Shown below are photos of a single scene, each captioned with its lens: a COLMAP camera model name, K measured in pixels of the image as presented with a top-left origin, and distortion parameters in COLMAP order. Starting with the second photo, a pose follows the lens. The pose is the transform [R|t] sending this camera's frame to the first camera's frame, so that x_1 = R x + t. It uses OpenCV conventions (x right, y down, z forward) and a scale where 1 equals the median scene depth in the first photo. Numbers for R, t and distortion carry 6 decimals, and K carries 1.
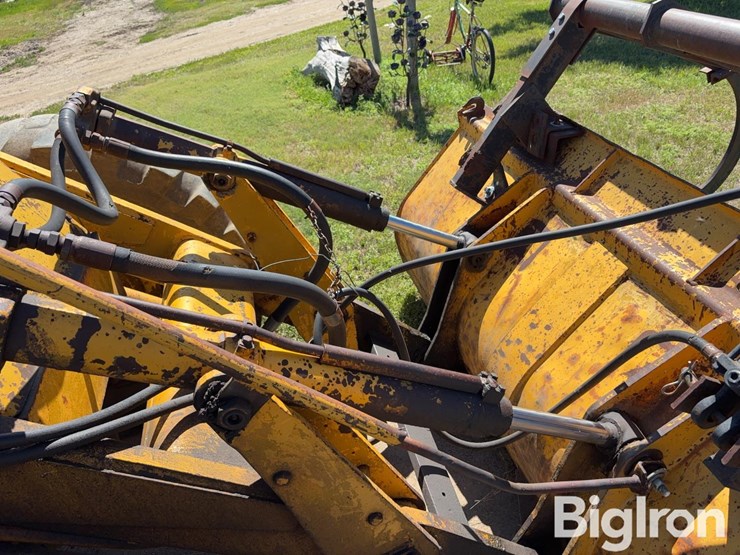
lens RADIAL K [[558.6, 0, 370.0], [0, 558.6, 277.5], [0, 0, 1]] dist [0.052063, -0.067326]
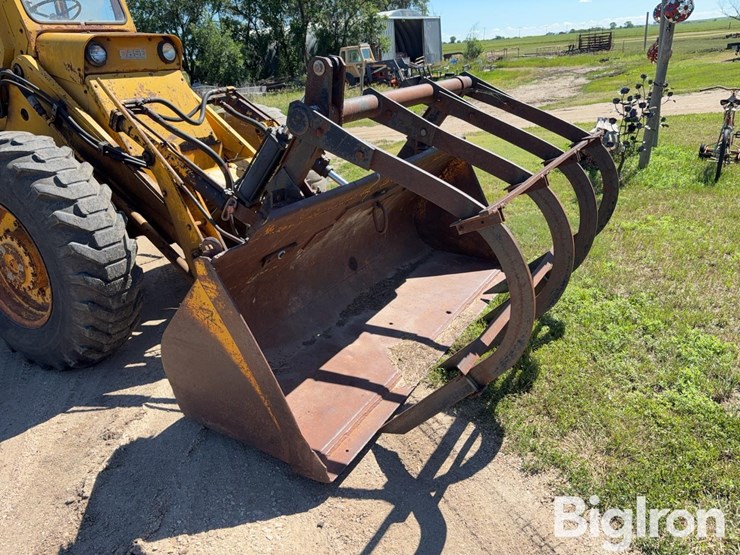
lens RADIAL K [[558.6, 0, 370.0], [0, 558.6, 277.5], [0, 0, 1]] dist [0.052063, -0.067326]
pose [[0.718760, 0.321145, -0.616643, 1.330889], [-0.393887, 0.918953, 0.019472, 0.128150], [0.572919, 0.228892, 0.787002, -0.356823]]
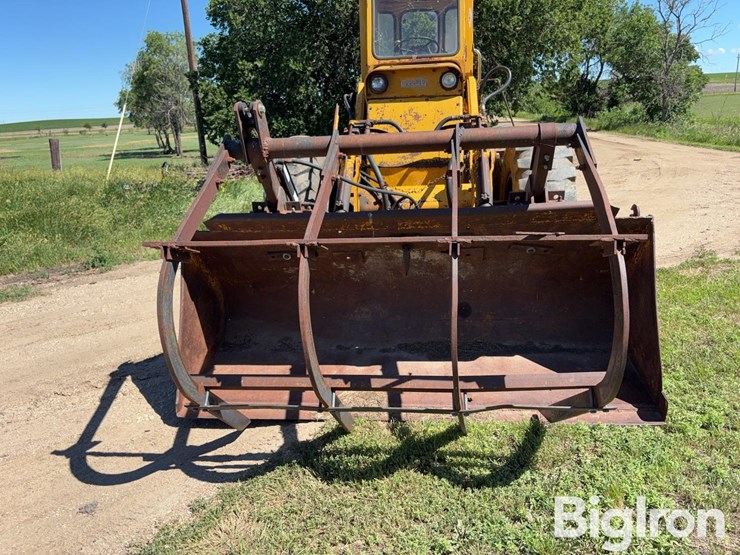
lens RADIAL K [[564.0, 0, 367.9], [0, 564.0, 282.5], [0, 0, 1]] dist [0.014541, 0.000679]
pose [[-0.341627, 0.409620, -0.845874, 1.650841], [-0.437652, 0.727148, 0.528883, -0.678873], [0.831716, 0.550879, -0.069142, 0.844463]]
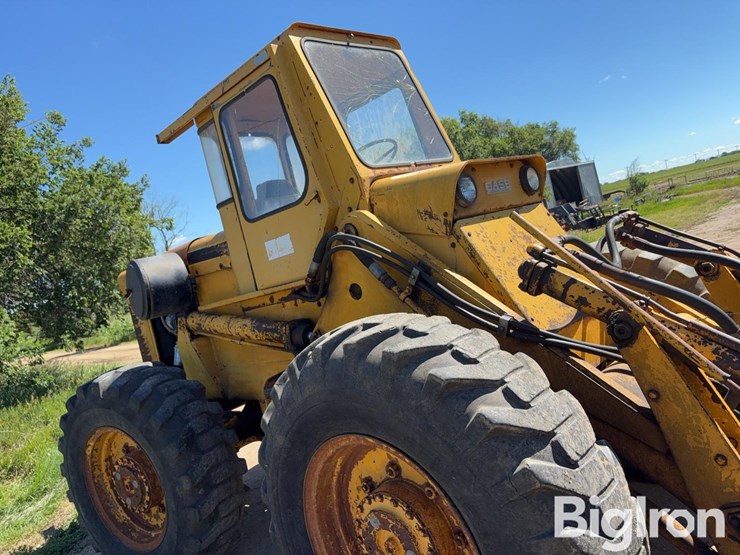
lens RADIAL K [[559.9, 0, 371.3], [0, 559.9, 276.9], [0, 0, 1]] dist [0.047723, -0.052161]
pose [[0.534631, 0.048287, -0.843705, 0.384665], [-0.314665, 0.937952, -0.145712, 0.253150], [0.784319, 0.343386, 0.516652, -0.324103]]
